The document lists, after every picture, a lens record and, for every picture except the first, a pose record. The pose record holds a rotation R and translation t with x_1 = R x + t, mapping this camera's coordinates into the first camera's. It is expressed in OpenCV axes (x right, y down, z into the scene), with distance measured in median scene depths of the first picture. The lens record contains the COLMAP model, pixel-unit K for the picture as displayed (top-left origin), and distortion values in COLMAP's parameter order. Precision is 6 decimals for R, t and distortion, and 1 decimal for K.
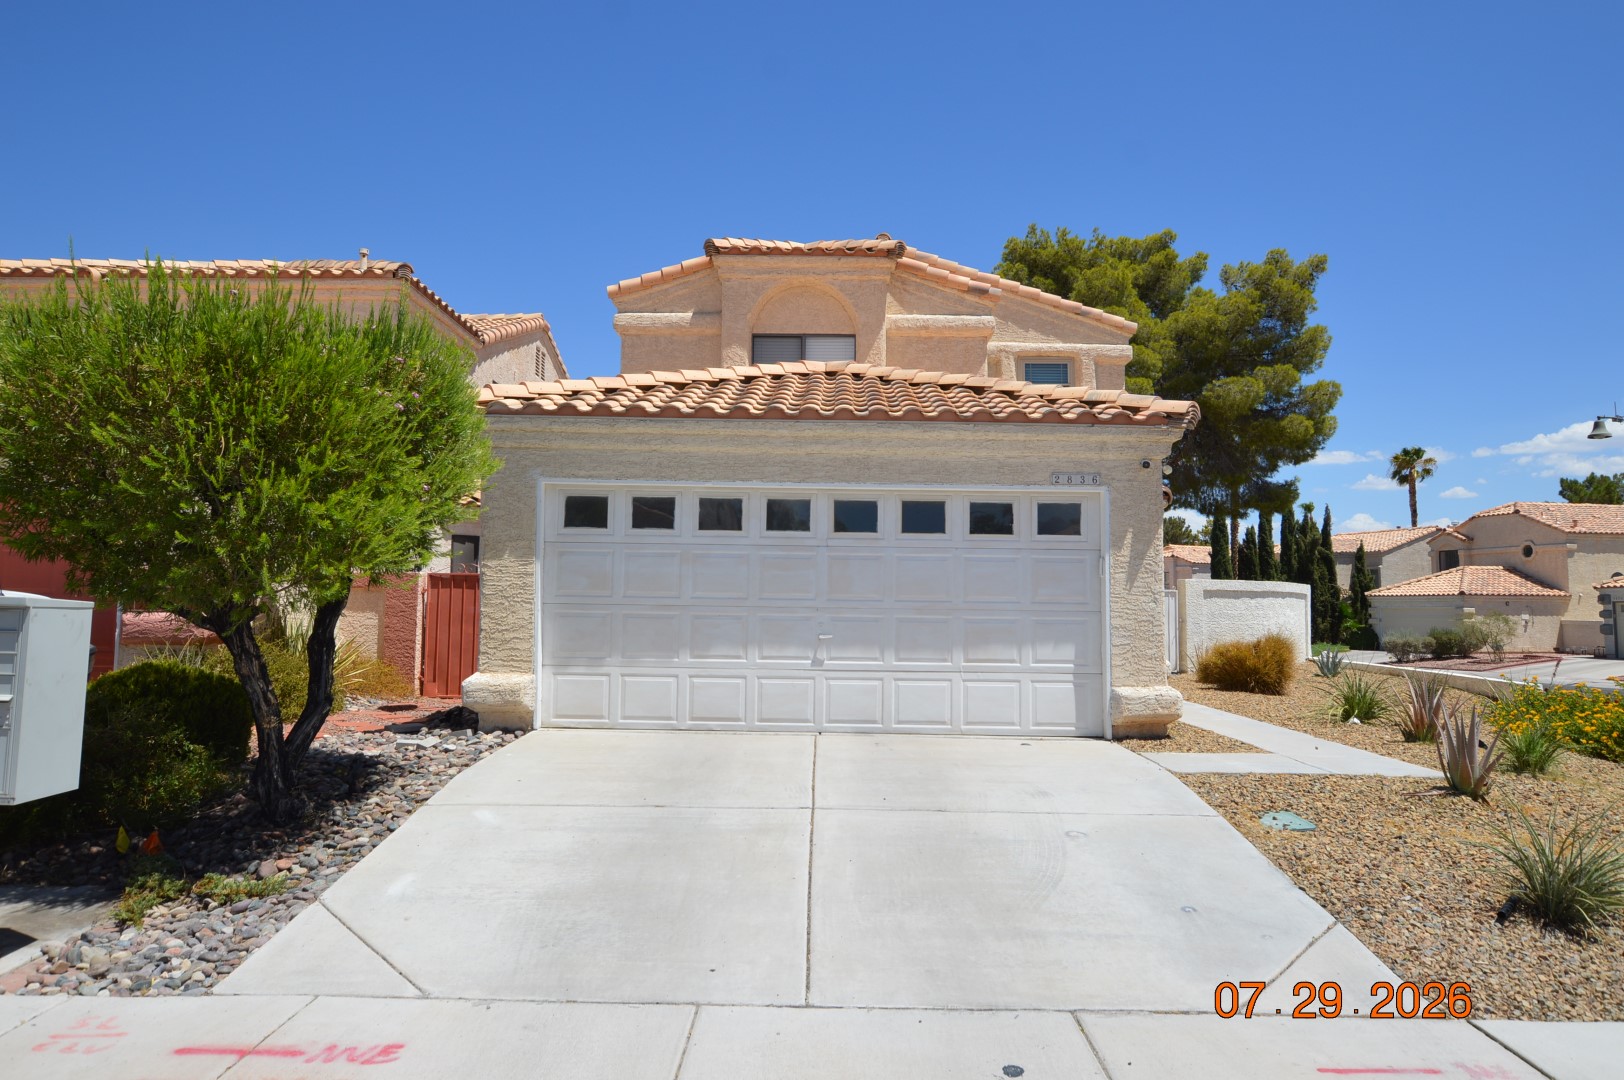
lens RADIAL K [[1081.0, 0, 812.0], [0, 1081.0, 540.0], [0, 0, 1]] dist [-0.002216, 0.002029]
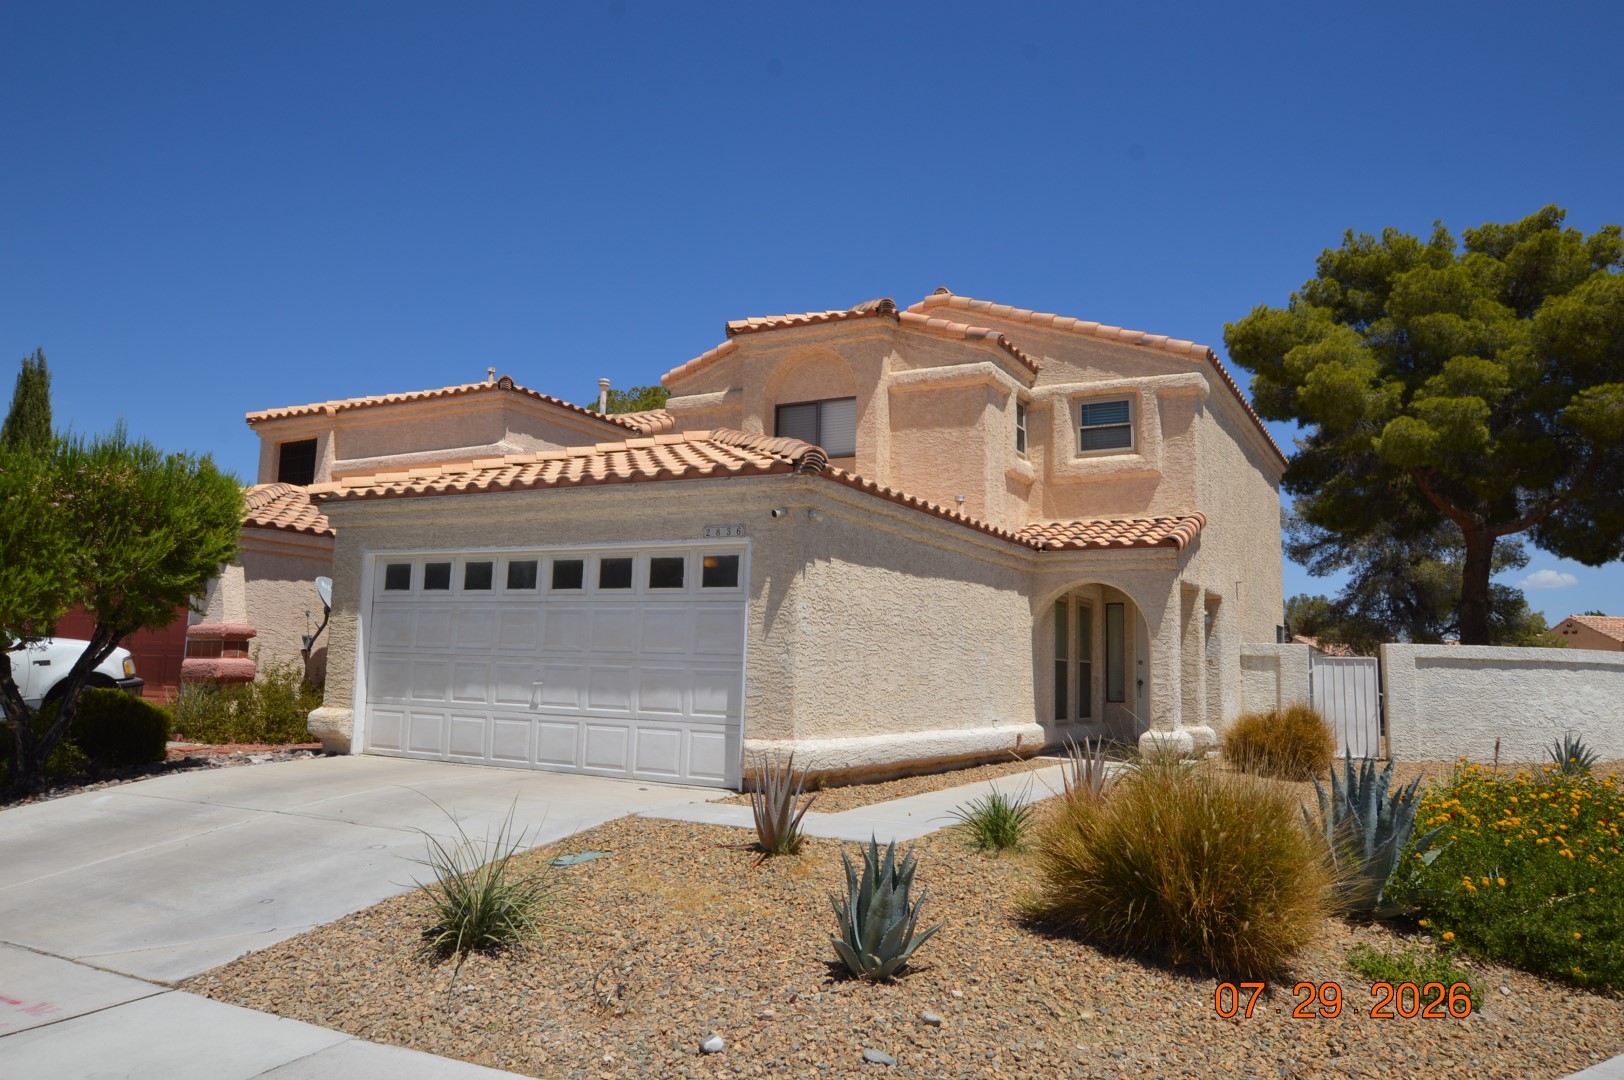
lens RADIAL K [[1125.9, 0, 812.0], [0, 1125.9, 540.0], [0, 0, 1]] dist [-0.000108, 0.002566]
pose [[0.878444, -0.042514, -0.475951, 0.805947], [0.011320, 0.997606, -0.068218, 0.024372], [0.477712, 0.054538, 0.876822, 0.110186]]
